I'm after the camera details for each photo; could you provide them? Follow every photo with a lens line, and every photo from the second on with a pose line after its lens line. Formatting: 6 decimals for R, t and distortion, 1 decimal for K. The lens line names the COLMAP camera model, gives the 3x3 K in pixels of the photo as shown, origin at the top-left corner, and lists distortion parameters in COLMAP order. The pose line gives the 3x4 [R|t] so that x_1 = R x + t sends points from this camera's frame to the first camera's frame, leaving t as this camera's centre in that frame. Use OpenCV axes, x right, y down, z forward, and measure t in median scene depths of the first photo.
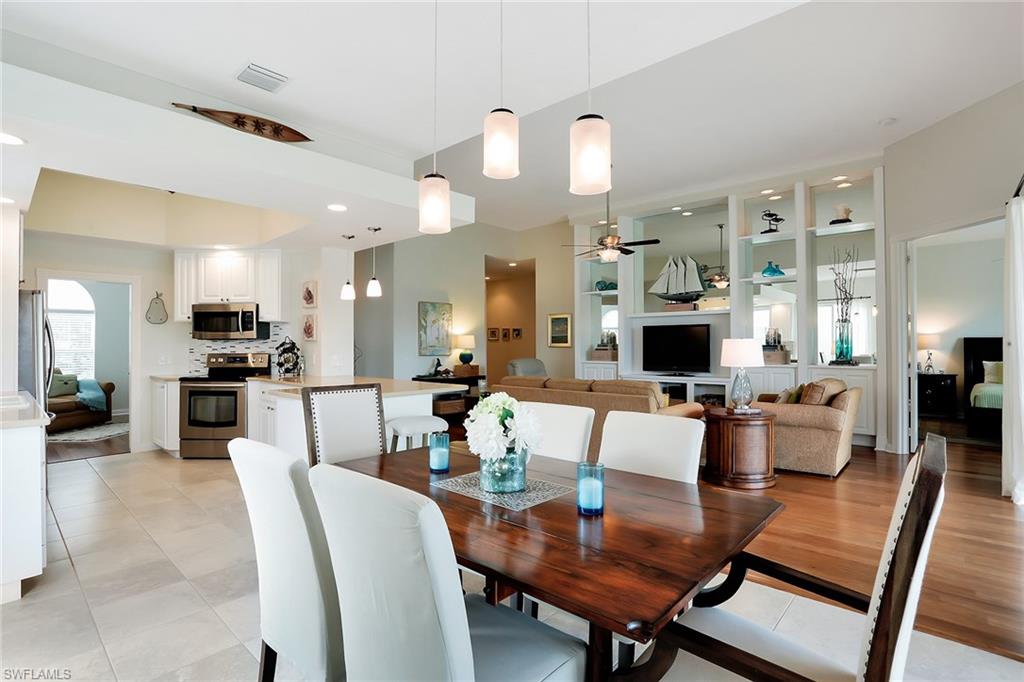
lens RADIAL K [[492.4, 0, 512.0], [0, 492.4, 341.0], [0, 0, 1]] dist [-0.033967, 0.001073]
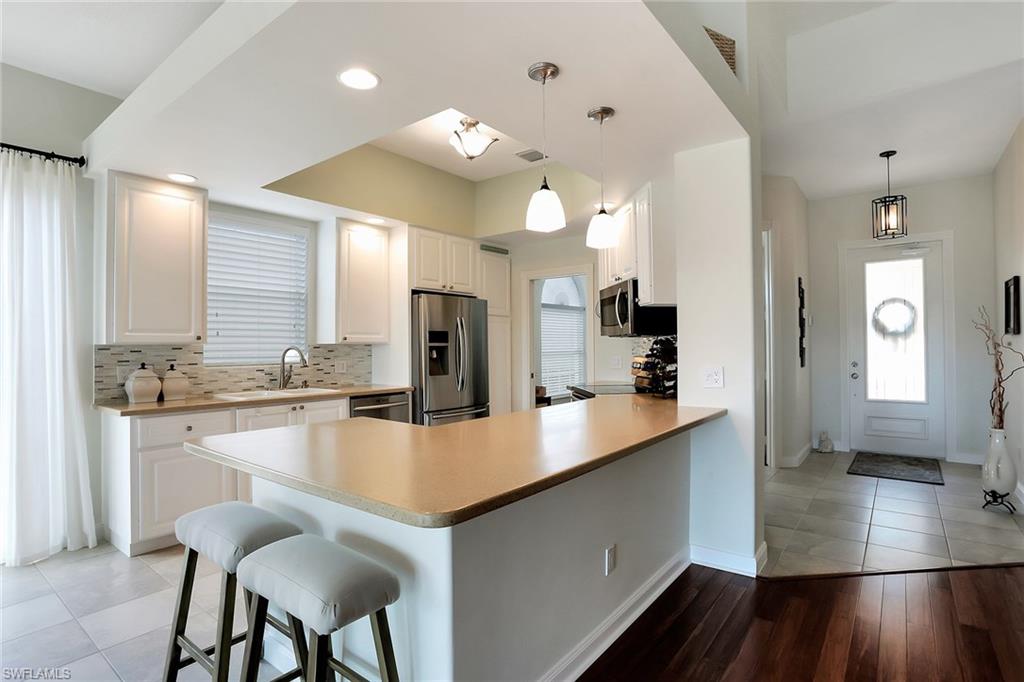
lens RADIAL K [[509.1, 0, 512.0], [0, 509.1, 341.0], [0, 0, 1]] dist [-0.002438, -0.000382]
pose [[0.066099, -0.005103, -0.997800, 0.130345], [0.011882, 0.999920, -0.004327, 0.004532], [0.997742, -0.011570, 0.066154, 0.790688]]
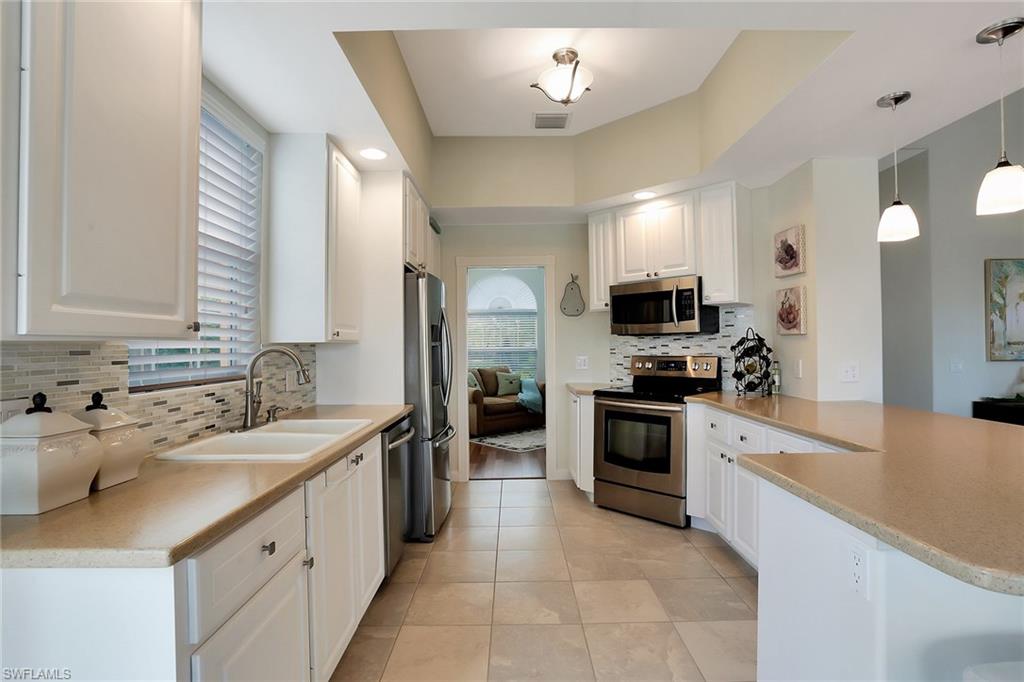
lens RADIAL K [[492.4, 0, 512.0], [0, 492.4, 341.0], [0, 0, 1]] dist [-0.033967, 0.001073]
pose [[0.671476, -0.008350, -0.740980, -0.218769], [0.012300, 0.999924, -0.000122, 0.003020], [0.740925, -0.009032, 0.671527, 0.399022]]
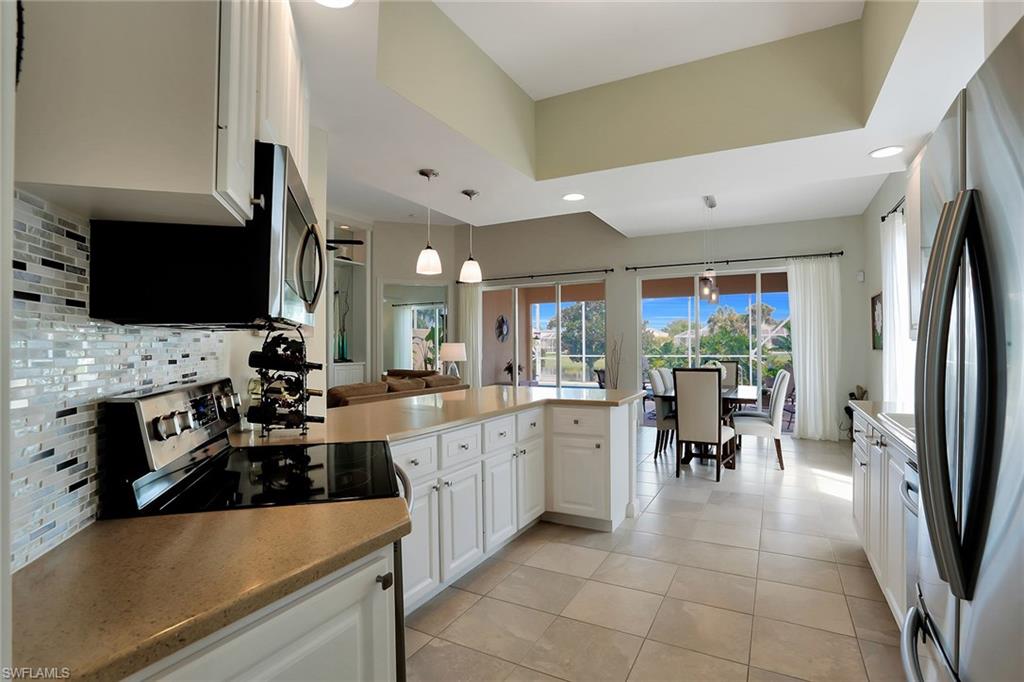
lens RADIAL K [[509.1, 0, 512.0], [0, 509.1, 341.0], [0, 0, 1]] dist [-0.002438, -0.000382]
pose [[-0.246689, 0.013853, 0.968996, -2.237274], [0.000608, 0.999900, -0.014140, 0.023063], [-0.969095, -0.002899, -0.246673, 2.065066]]
